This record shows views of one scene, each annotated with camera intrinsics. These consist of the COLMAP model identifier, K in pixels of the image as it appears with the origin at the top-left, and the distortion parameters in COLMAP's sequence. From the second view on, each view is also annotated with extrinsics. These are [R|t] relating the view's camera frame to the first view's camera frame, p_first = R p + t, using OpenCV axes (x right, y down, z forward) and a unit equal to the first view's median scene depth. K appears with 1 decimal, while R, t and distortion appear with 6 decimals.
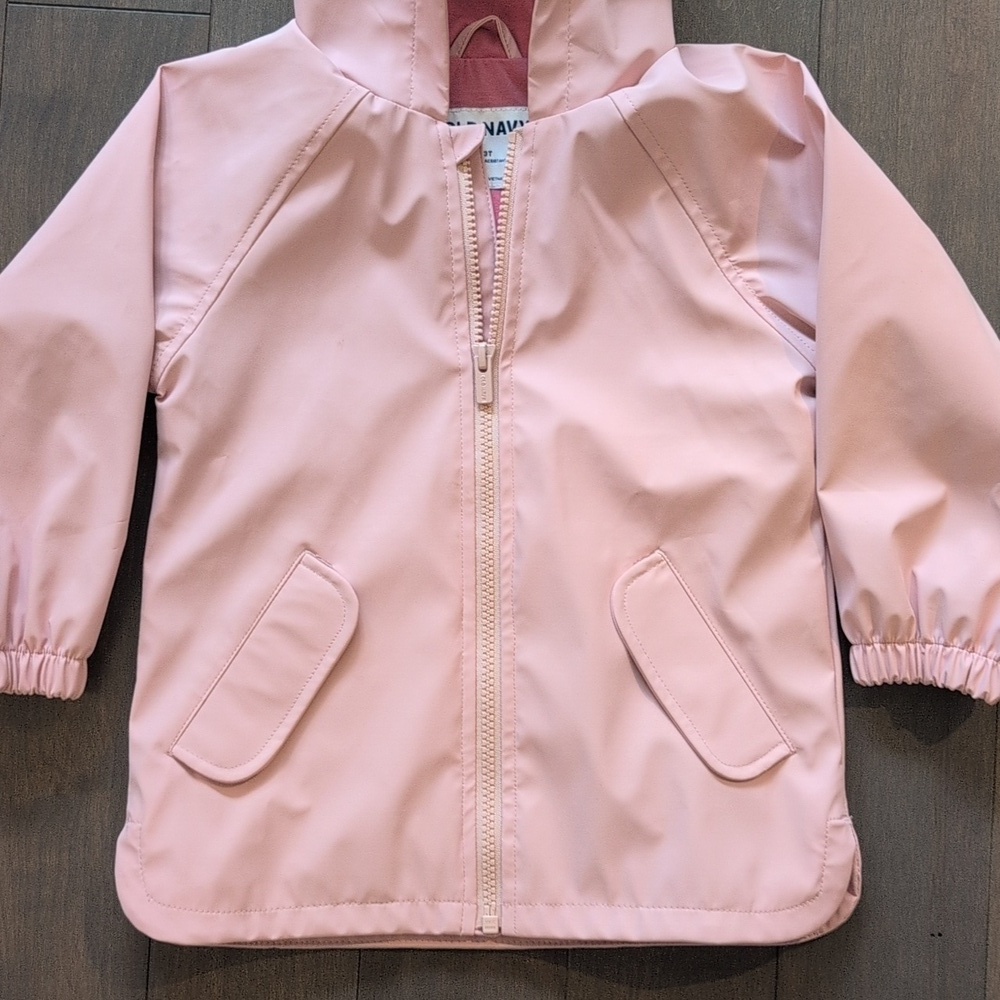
lens RADIAL K [[1249.5, 0, 501.9], [0, 1249.5, 498.2], [0, 0, 1]] dist [0.097100, 0.000000]
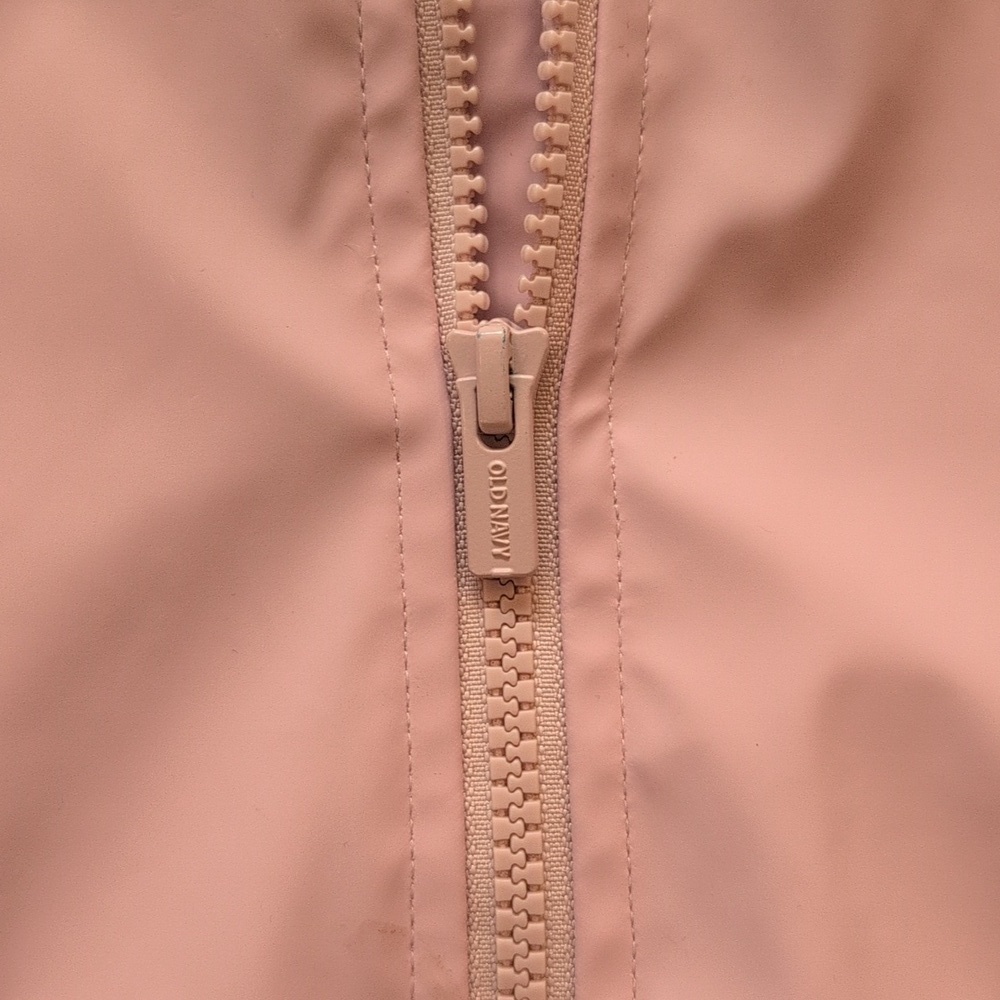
lens RADIAL K [[1249.5, 0, 494.9], [0, 1249.5, 490.7], [0, 0, 1]] dist [0.097100, 0.000000]
pose [[0.995634, -0.013504, 0.092356, -0.037074], [0.011405, 0.999665, 0.023213, -0.097567], [-0.092639, -0.022058, 0.995455, 0.763504]]
